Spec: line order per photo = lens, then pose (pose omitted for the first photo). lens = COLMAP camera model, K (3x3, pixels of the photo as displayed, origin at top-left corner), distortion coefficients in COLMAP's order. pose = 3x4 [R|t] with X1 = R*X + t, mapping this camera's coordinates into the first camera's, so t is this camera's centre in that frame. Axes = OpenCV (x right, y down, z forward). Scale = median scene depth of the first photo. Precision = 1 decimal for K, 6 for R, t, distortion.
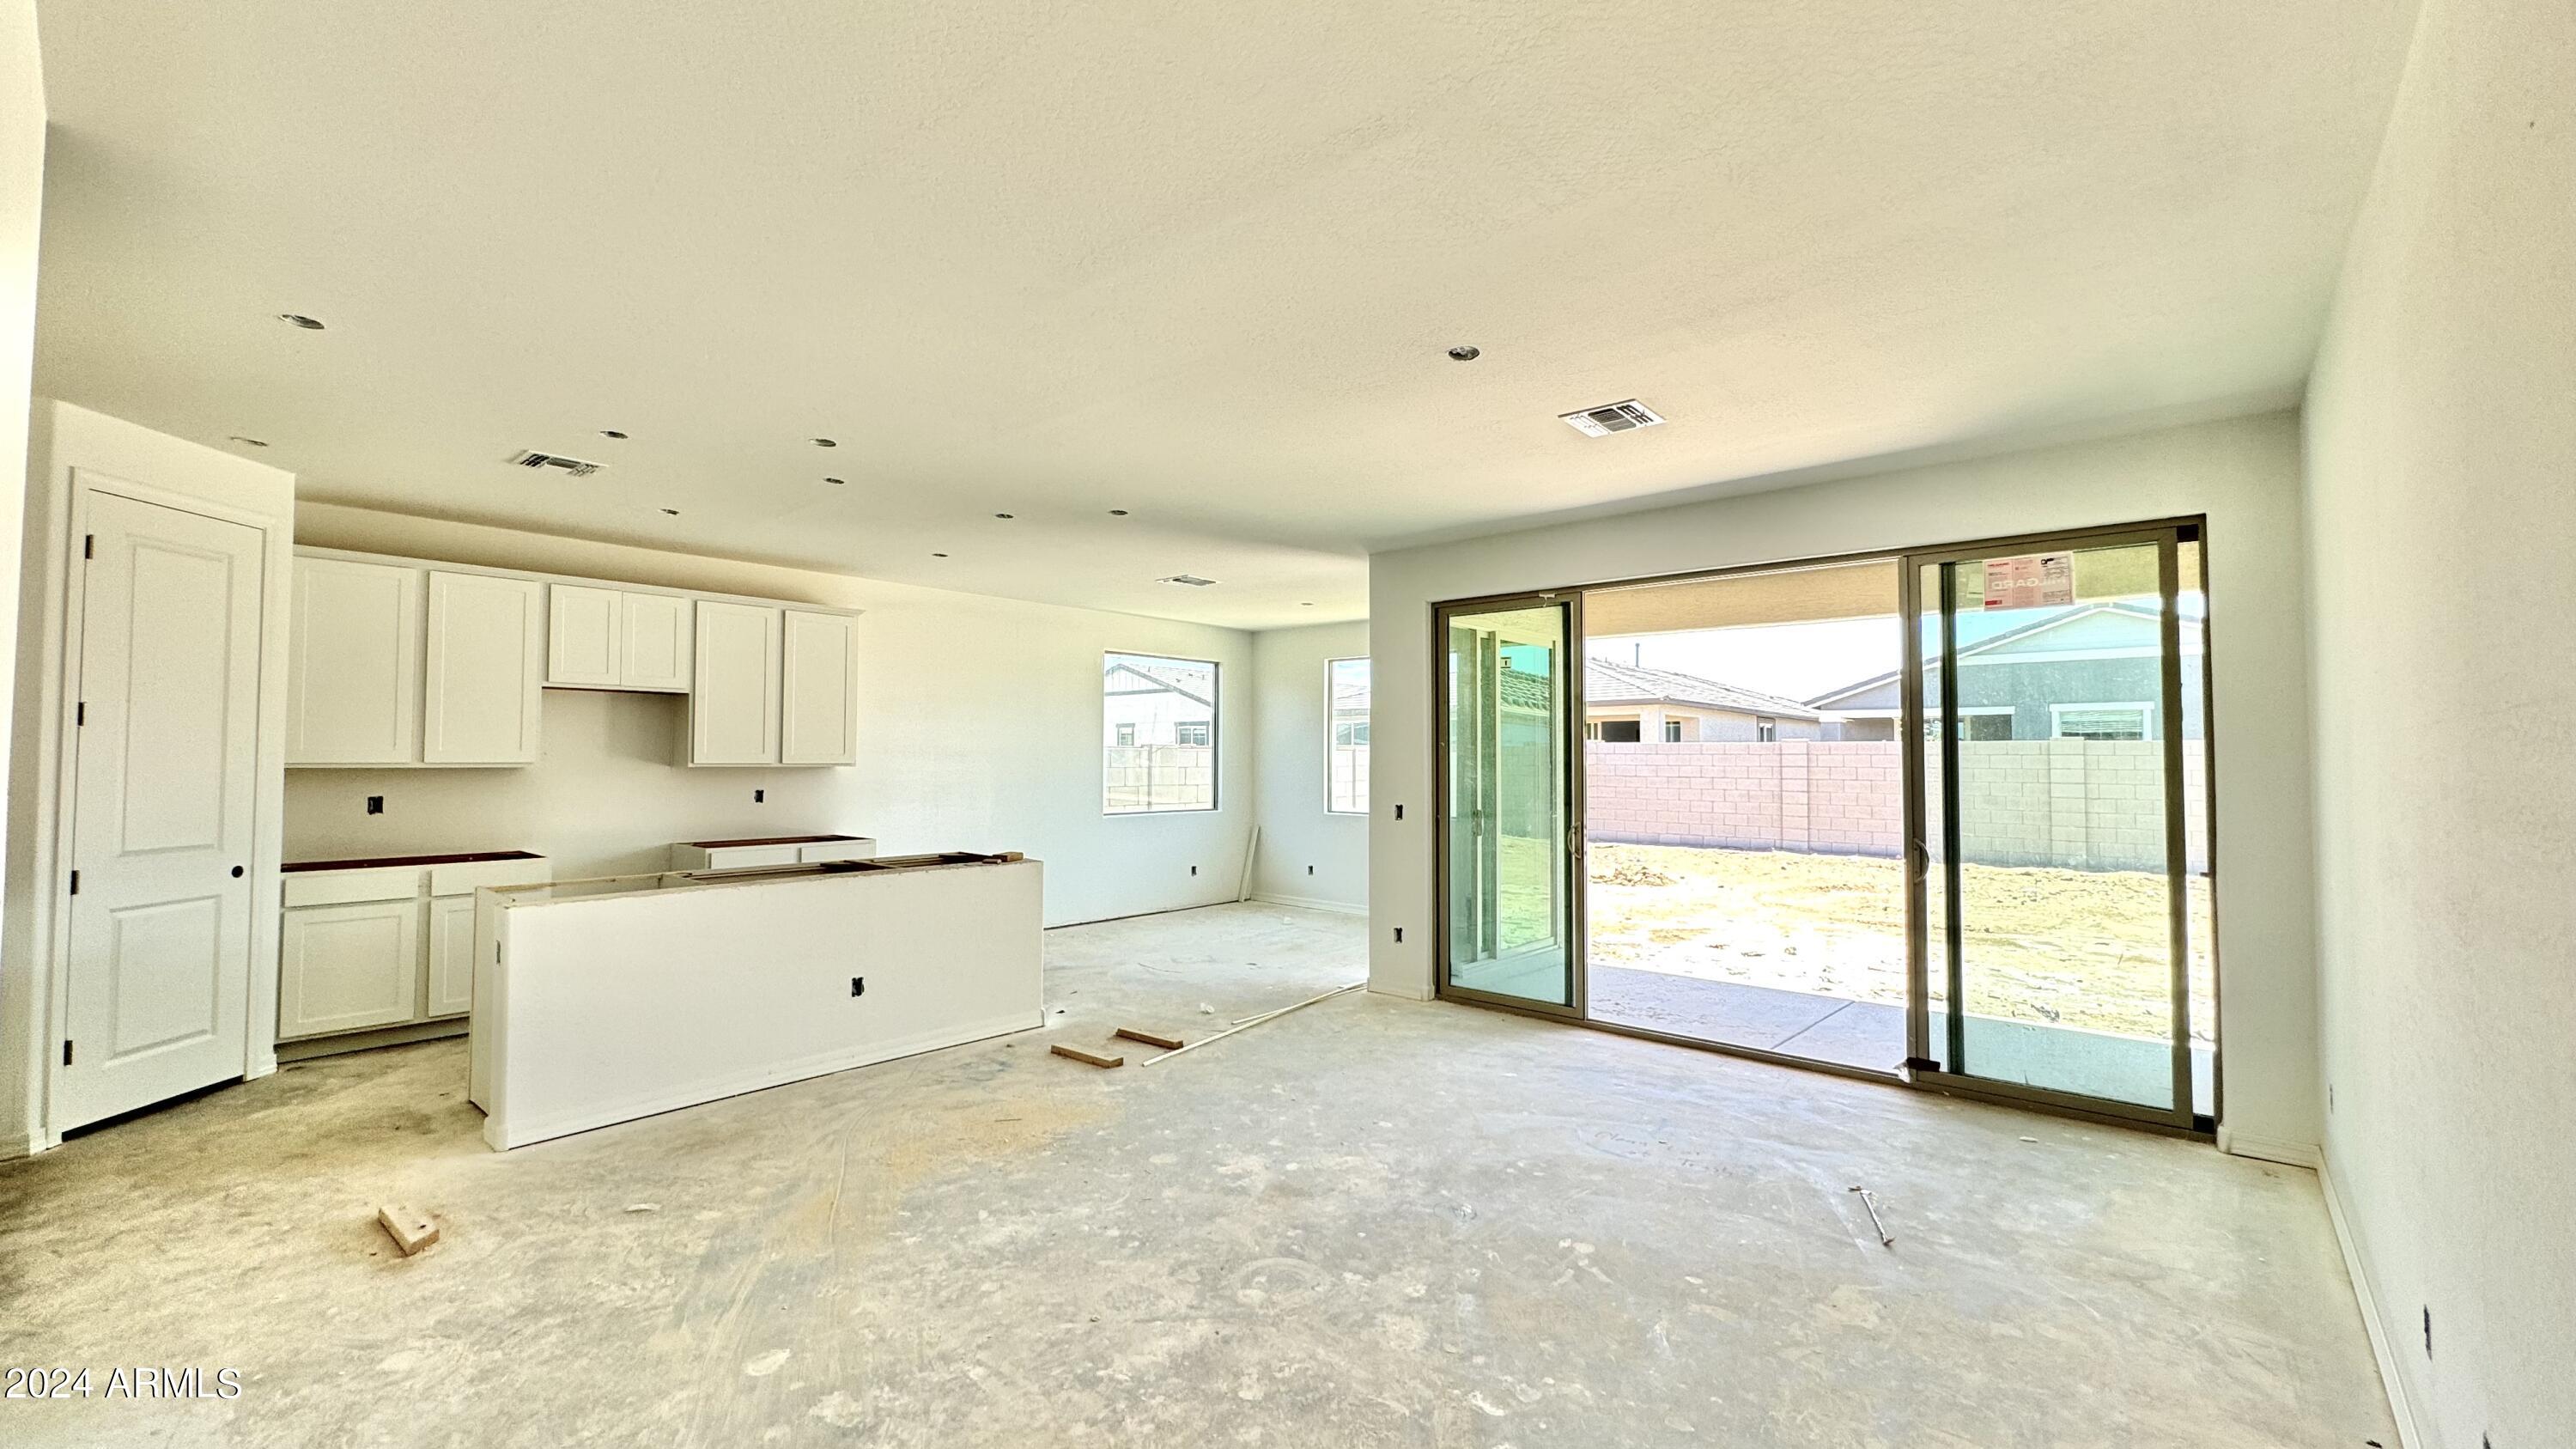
lens RADIAL K [[1030.5, 0, 1287.0], [0, 1030.5, 721.9], [0, 0, 1]] dist [-0.000952, 0.000323]
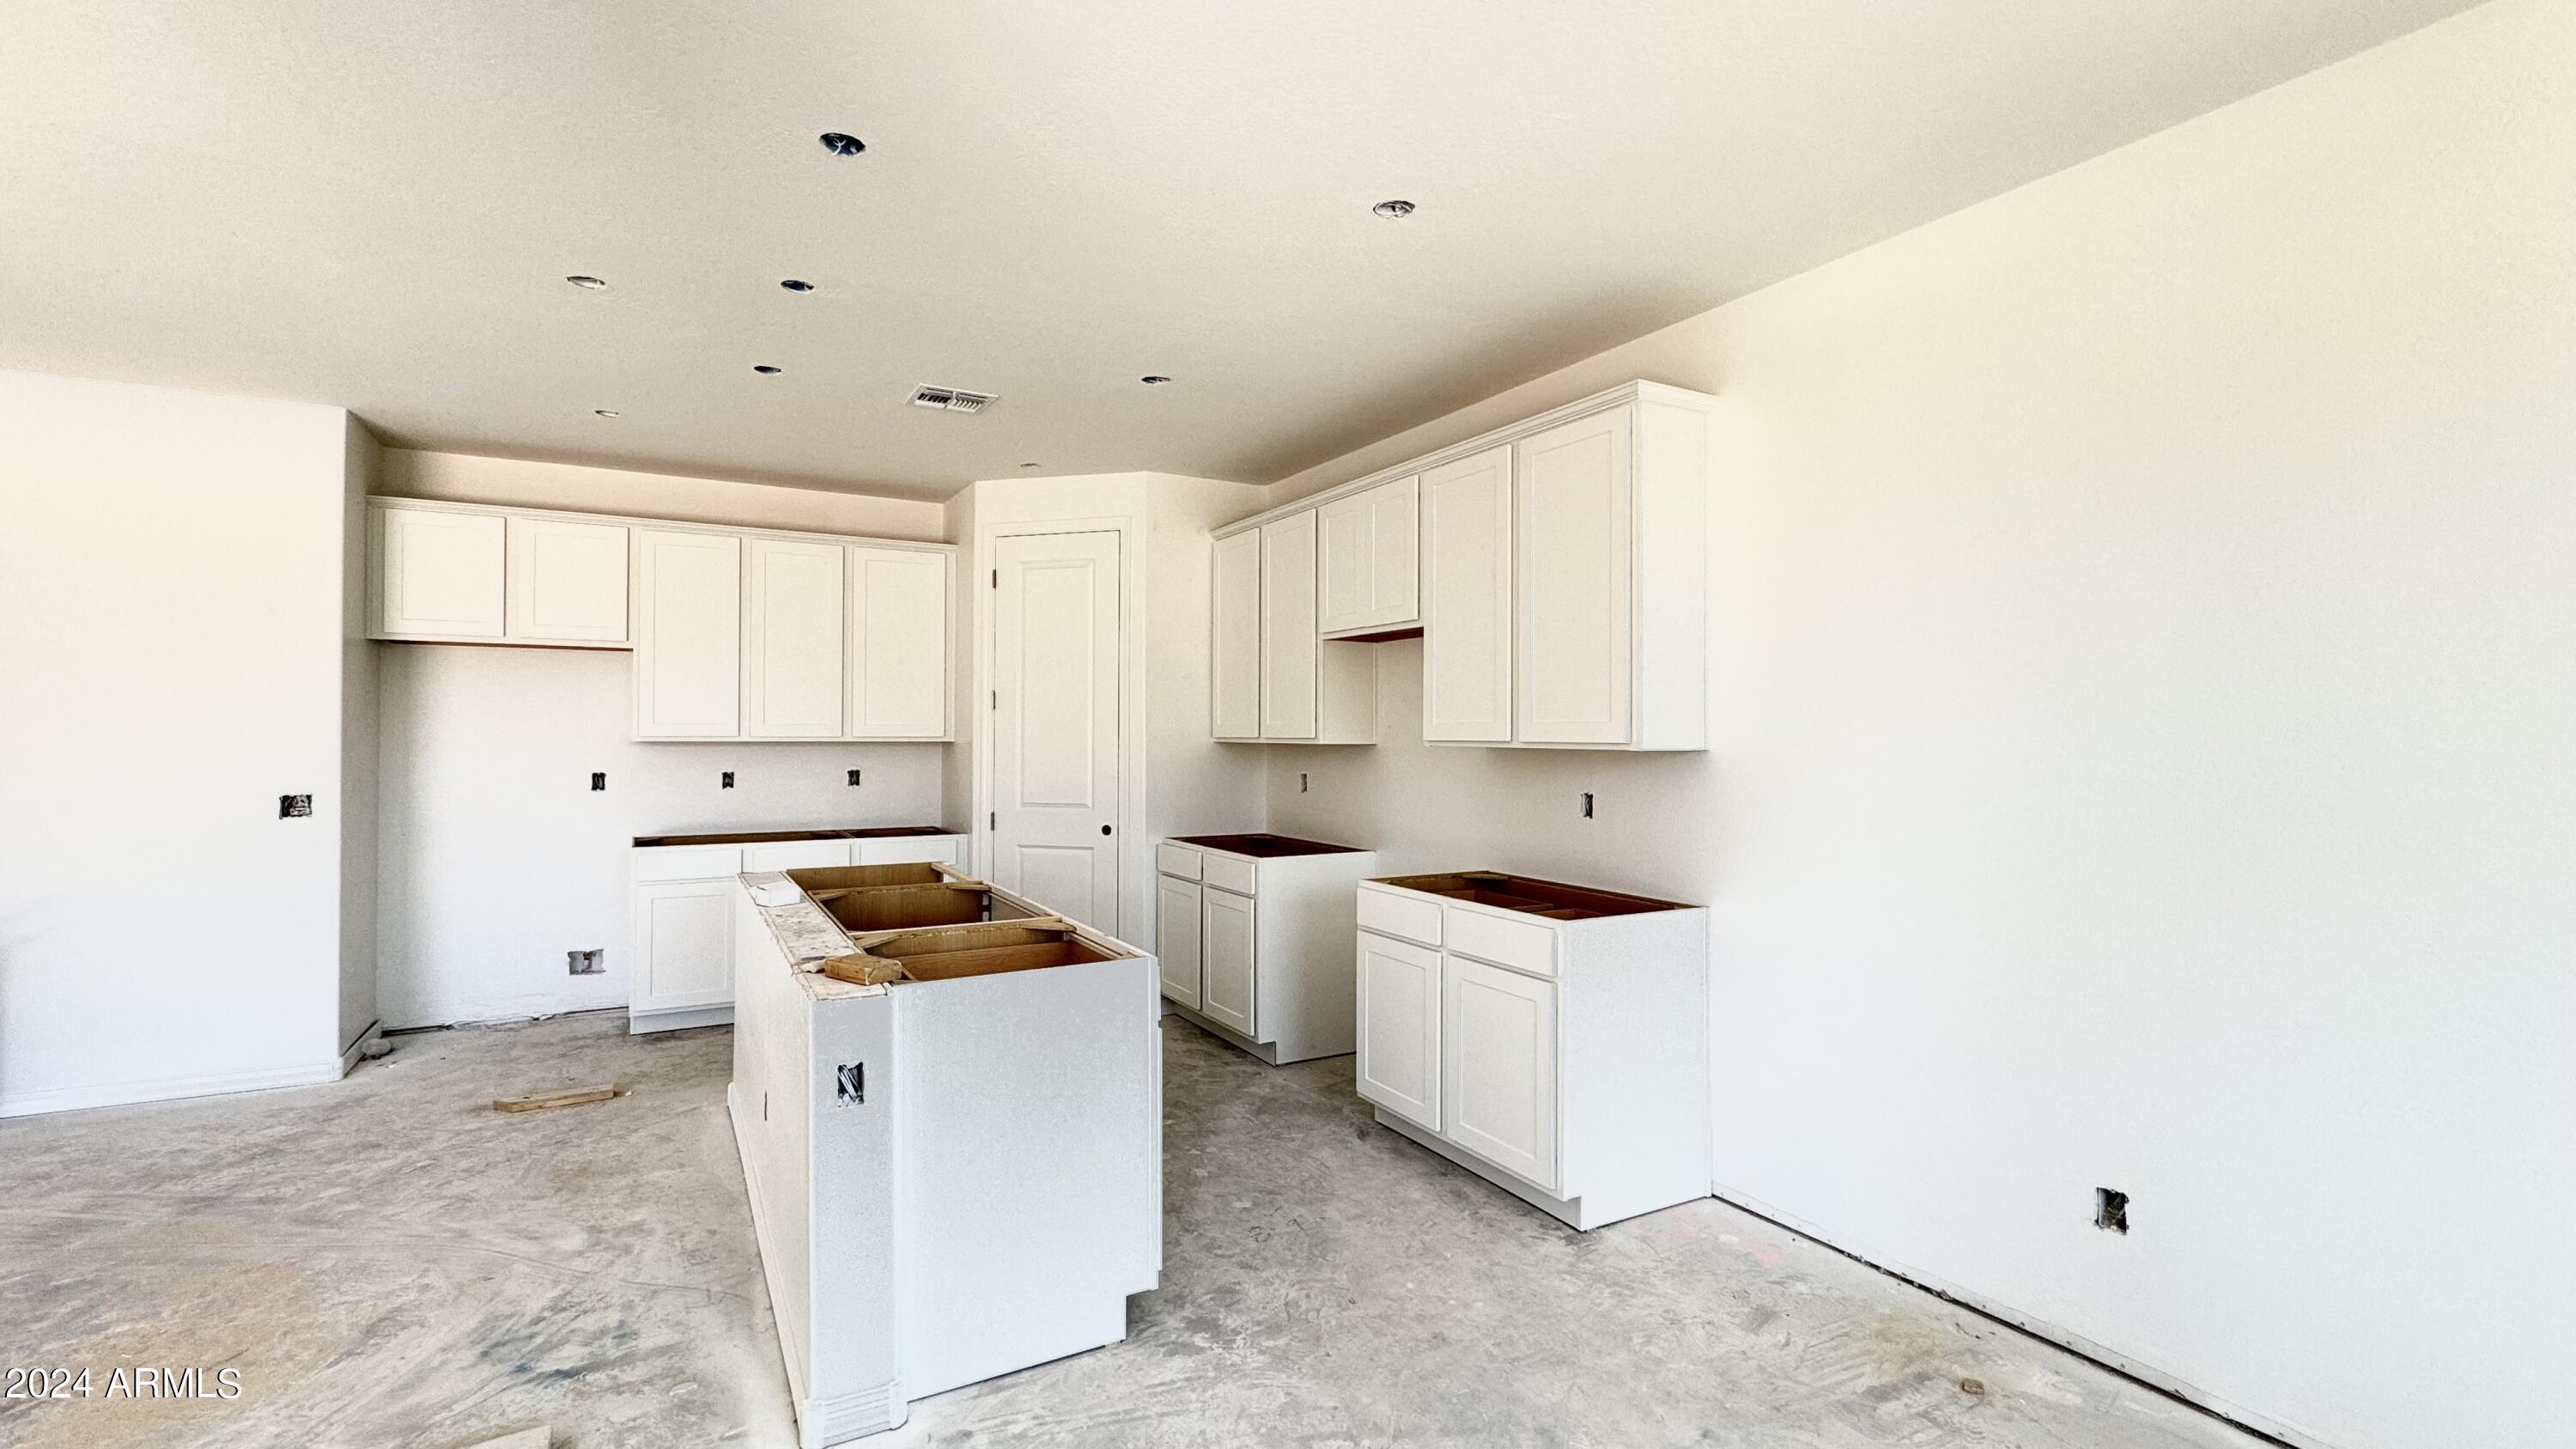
lens RADIAL K [[1129.1, 0, 1293.0], [0, 1129.1, 721.1], [0, 0, 1]] dist [-0.001099, 0.000604]
pose [[-0.330505, -0.013994, -0.943700, 0.130197], [0.029837, 0.999235, -0.025267, 0.068786], [0.943332, -0.036508, -0.329835, 1.833815]]
